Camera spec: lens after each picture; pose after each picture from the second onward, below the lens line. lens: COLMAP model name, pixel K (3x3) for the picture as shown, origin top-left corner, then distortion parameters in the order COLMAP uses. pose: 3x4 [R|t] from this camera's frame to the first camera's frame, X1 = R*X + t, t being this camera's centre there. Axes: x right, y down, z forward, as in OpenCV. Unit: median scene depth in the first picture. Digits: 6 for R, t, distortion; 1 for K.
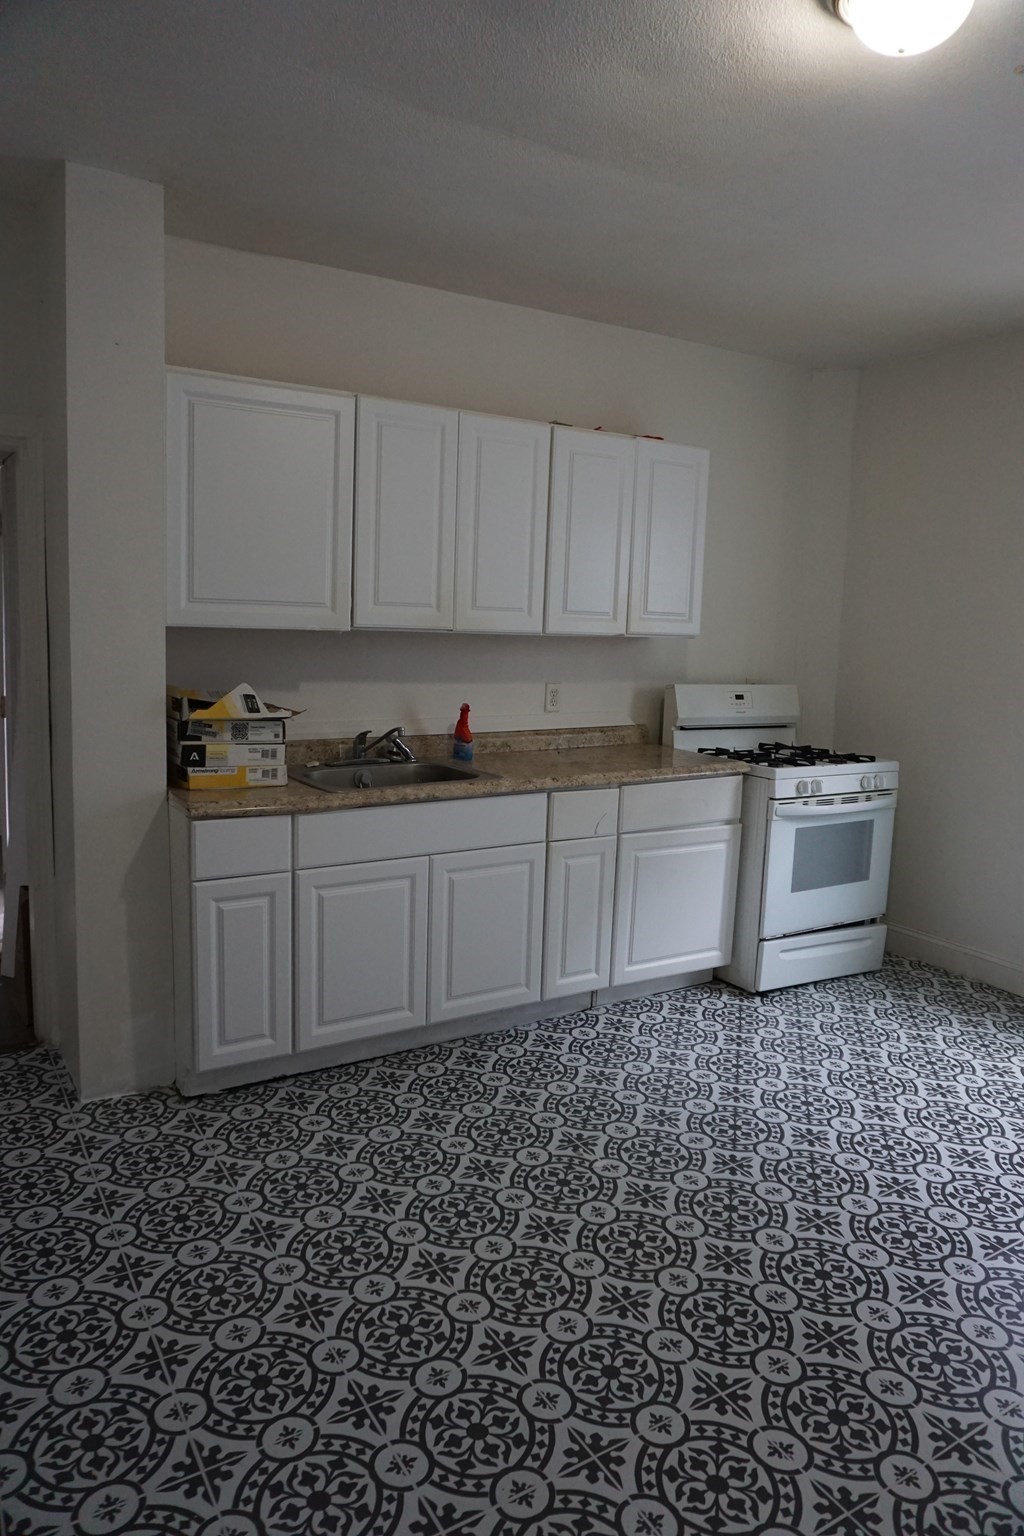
lens RADIAL K [[1018.0, 0, 512.0], [0, 1018.0, 768.0], [0, 0, 1]] dist [-0.054678, 0.034225]
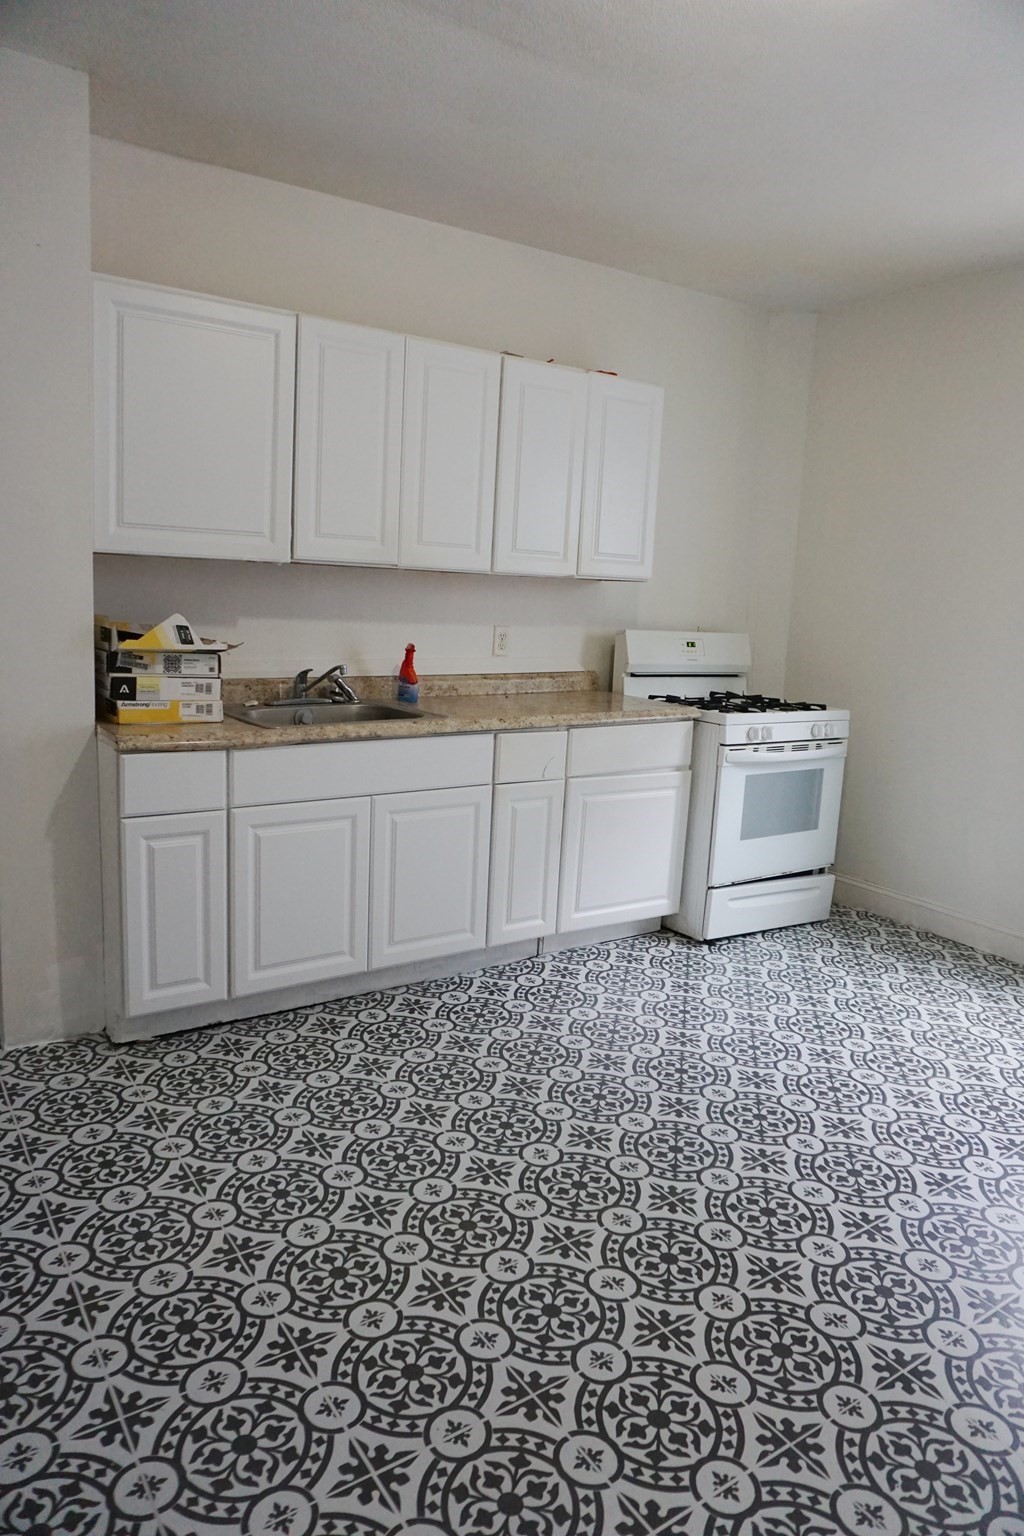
lens RADIAL K [[1018.0, 0, 512.0], [0, 1018.0, 768.0], [0, 0, 1]] dist [-0.054678, 0.034225]
pose [[0.998863, 0.006153, 0.047275, 0.008252], [-0.007638, 0.999481, 0.031288, 0.034685], [-0.047058, -0.031613, 0.998392, 0.034204]]
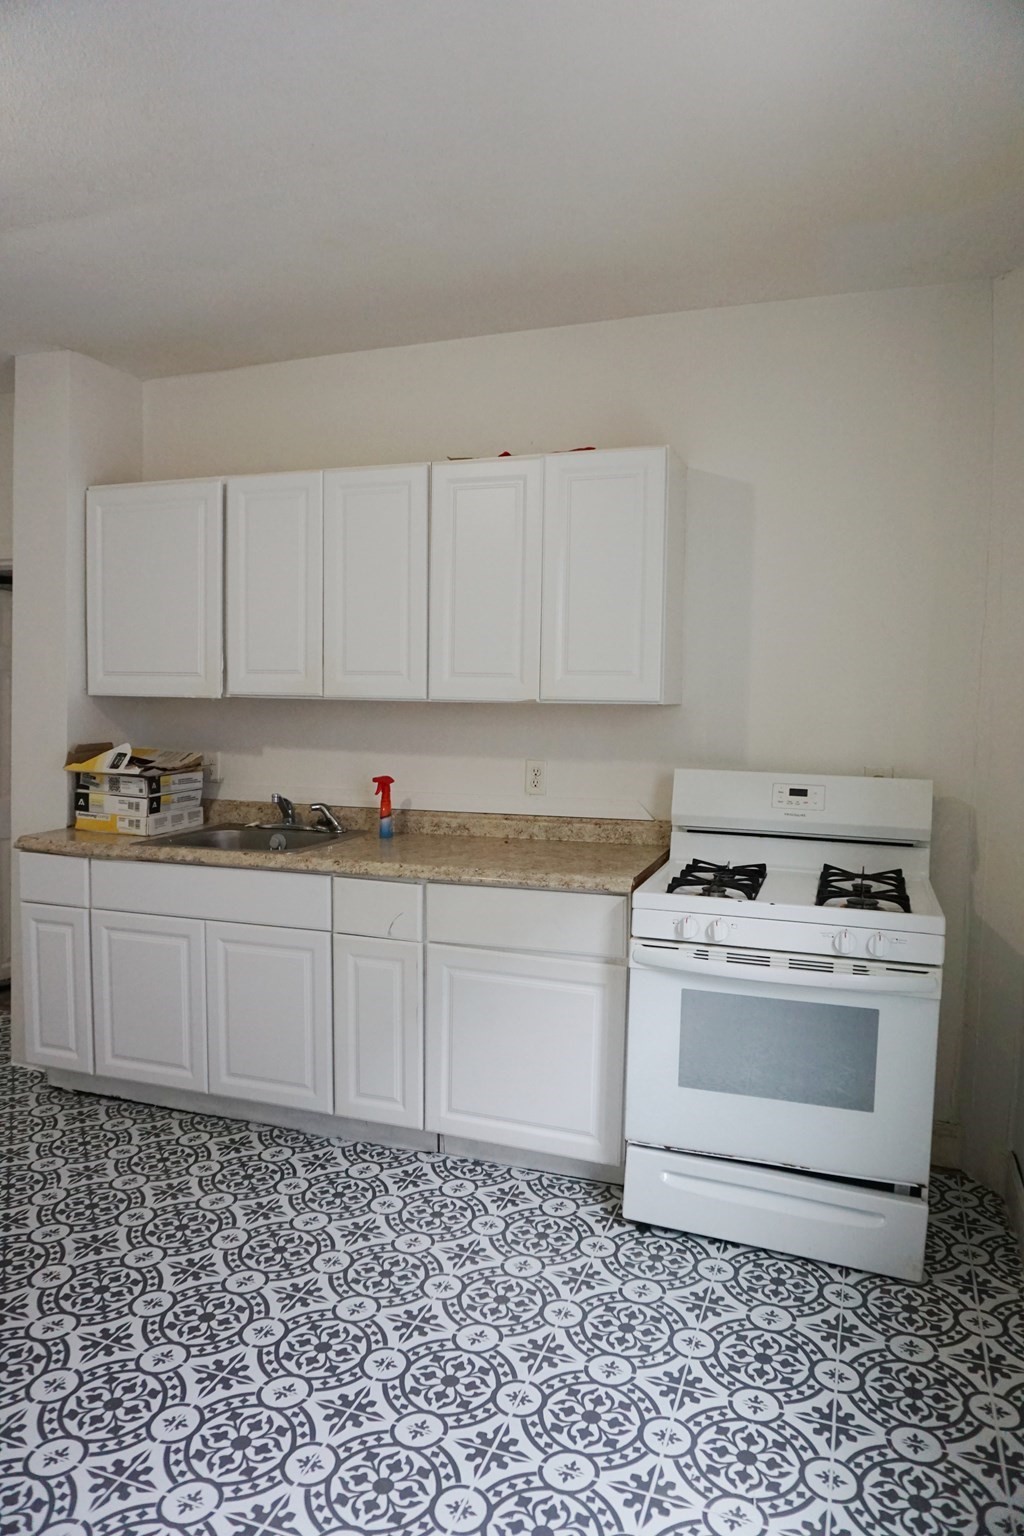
lens RADIAL K [[1018.0, 0, 512.0], [0, 1018.0, 768.0], [0, 0, 1]] dist [-0.054678, 0.034225]
pose [[0.626827, 0.037109, -0.778274, 1.074906], [-0.105765, 0.993672, -0.037804, -0.069227], [0.771946, 0.106010, 0.626786, 0.732982]]
